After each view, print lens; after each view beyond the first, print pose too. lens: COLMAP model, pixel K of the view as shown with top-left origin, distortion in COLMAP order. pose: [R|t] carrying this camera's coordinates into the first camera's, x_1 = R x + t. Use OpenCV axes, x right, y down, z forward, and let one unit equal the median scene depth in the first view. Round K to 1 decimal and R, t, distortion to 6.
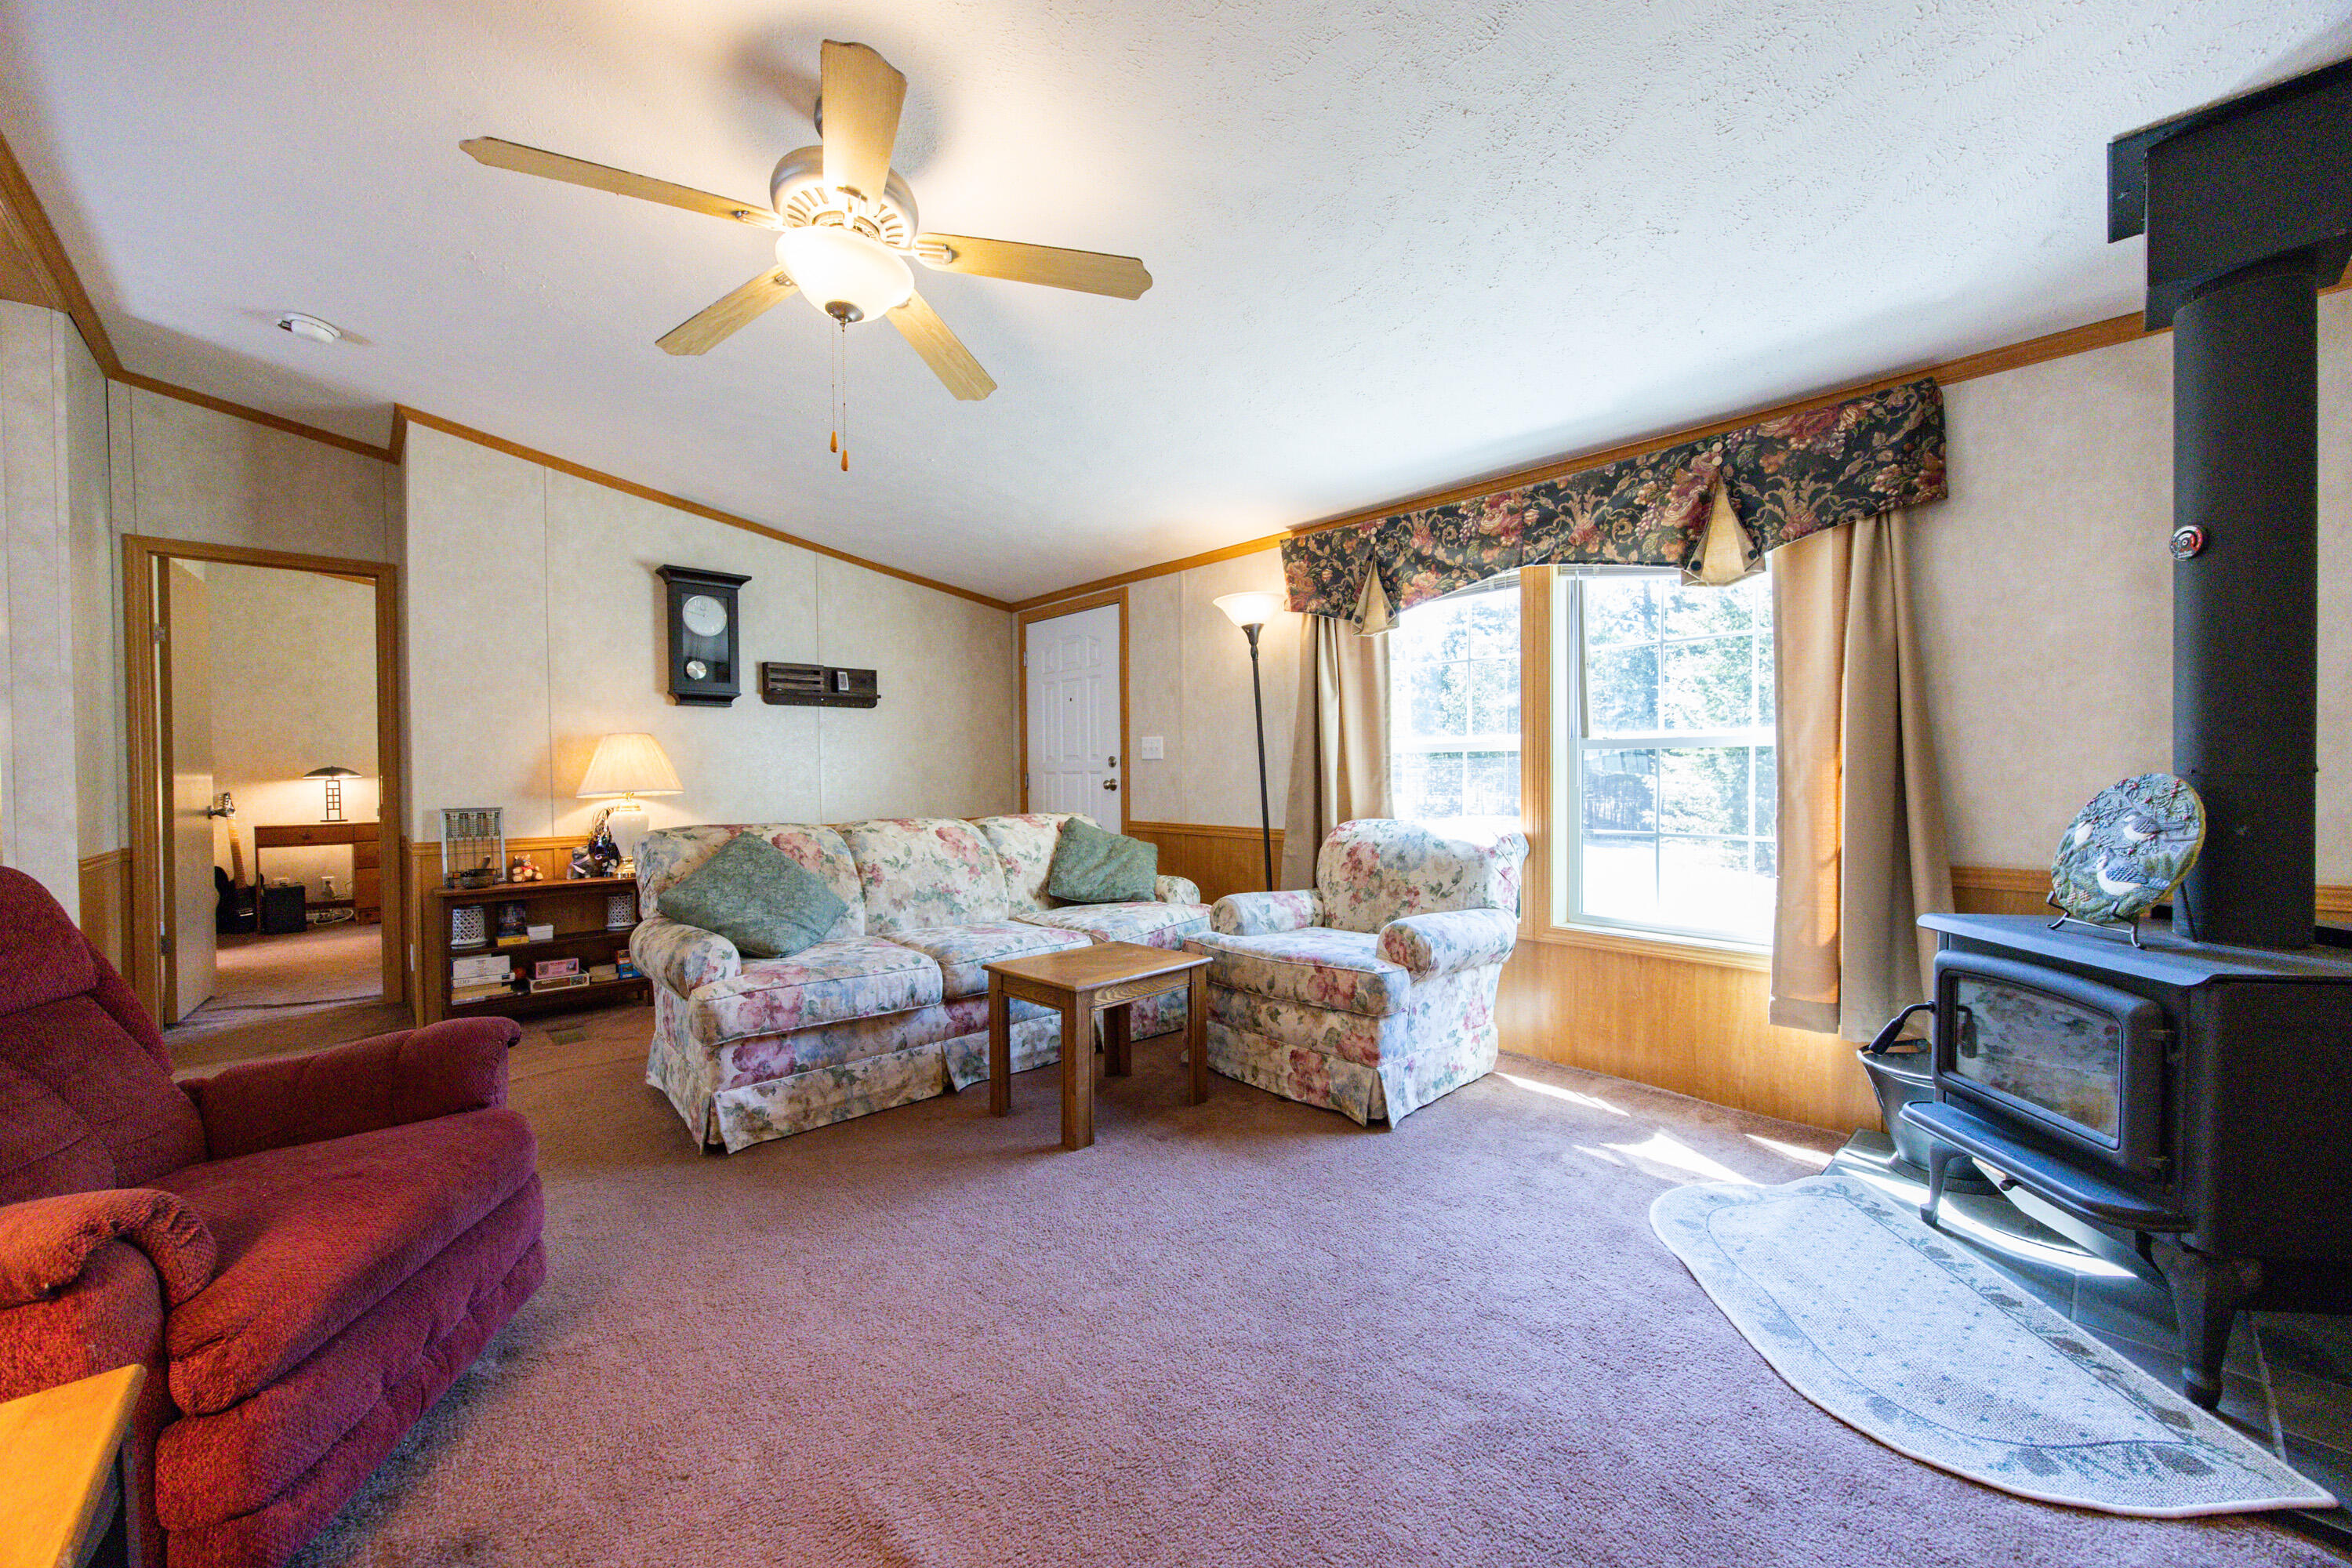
lens RADIAL K [[899.3, 0, 1174.2], [0, 899.3, 787.7], [0, 0, 1]] dist [0.000176, 0.000099]
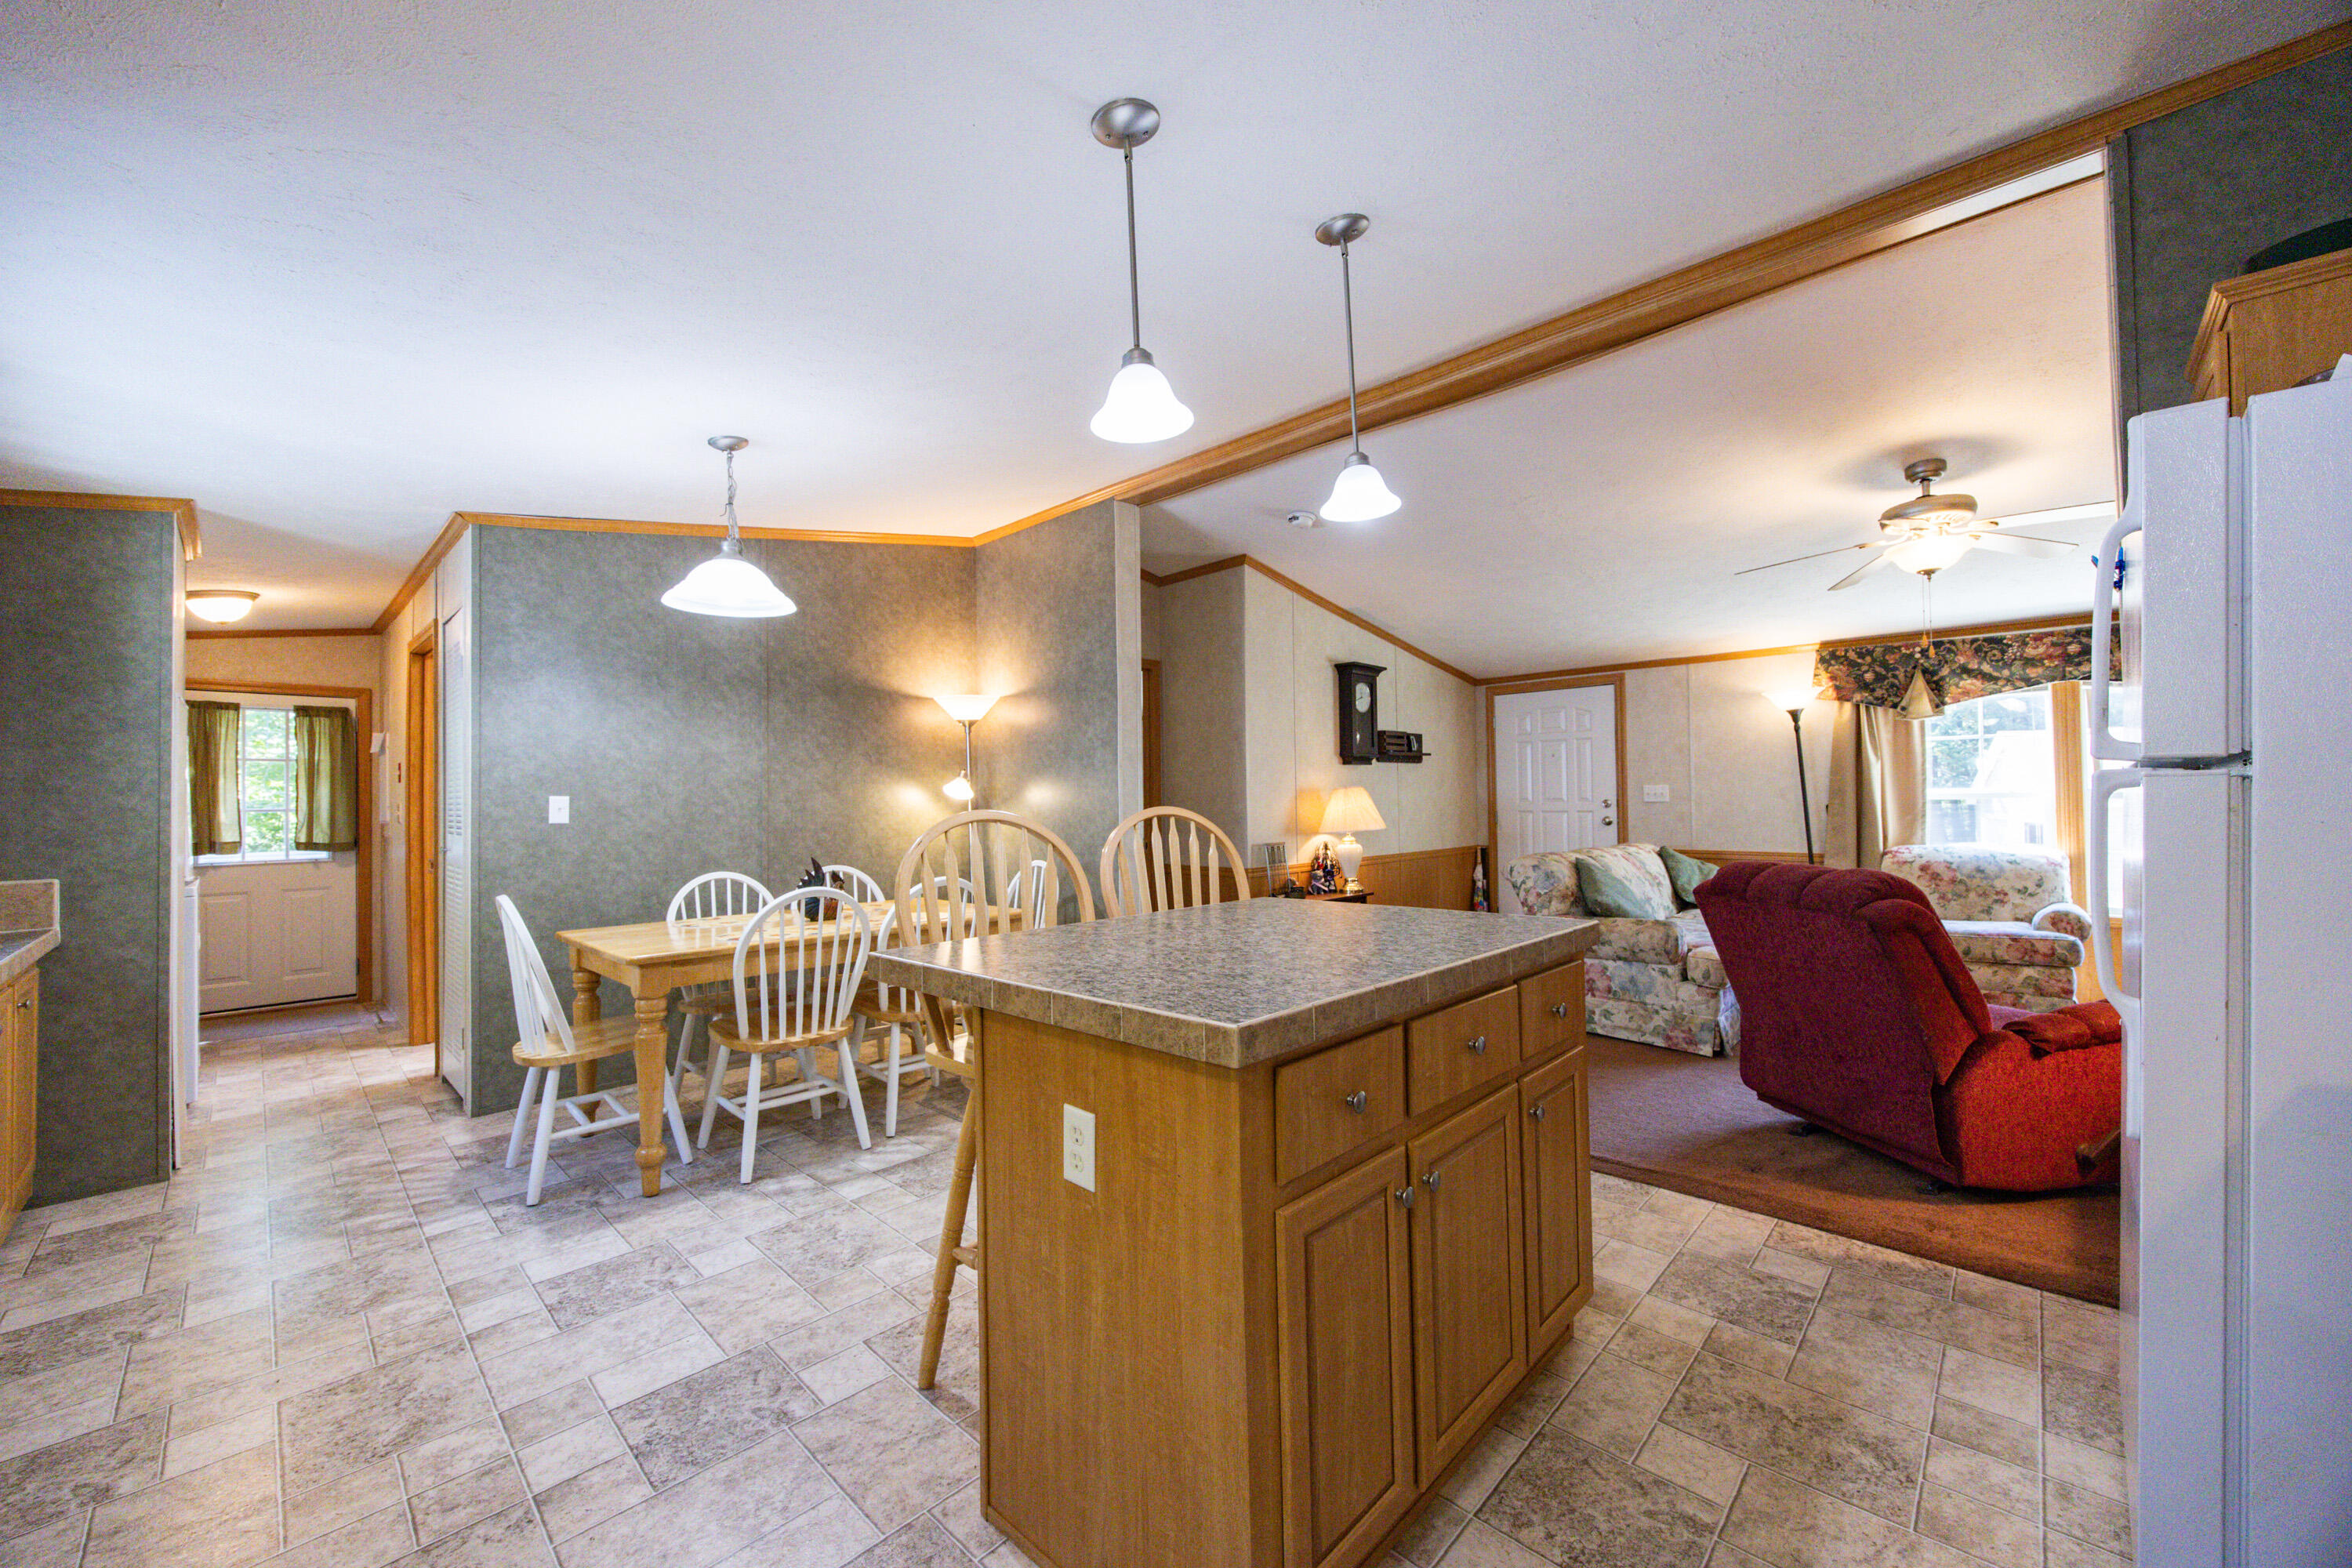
lens RADIAL K [[899.3, 0, 1175.5], [0, 899.3, 786.6], [0, 0, 1]] dist [0.000176, 0.000099]
pose [[0.998357, -0.003676, 0.057186, -1.053975], [0.005566, 0.999442, -0.032937, -0.018845], [-0.057033, 0.033201, 0.997820, -0.383327]]
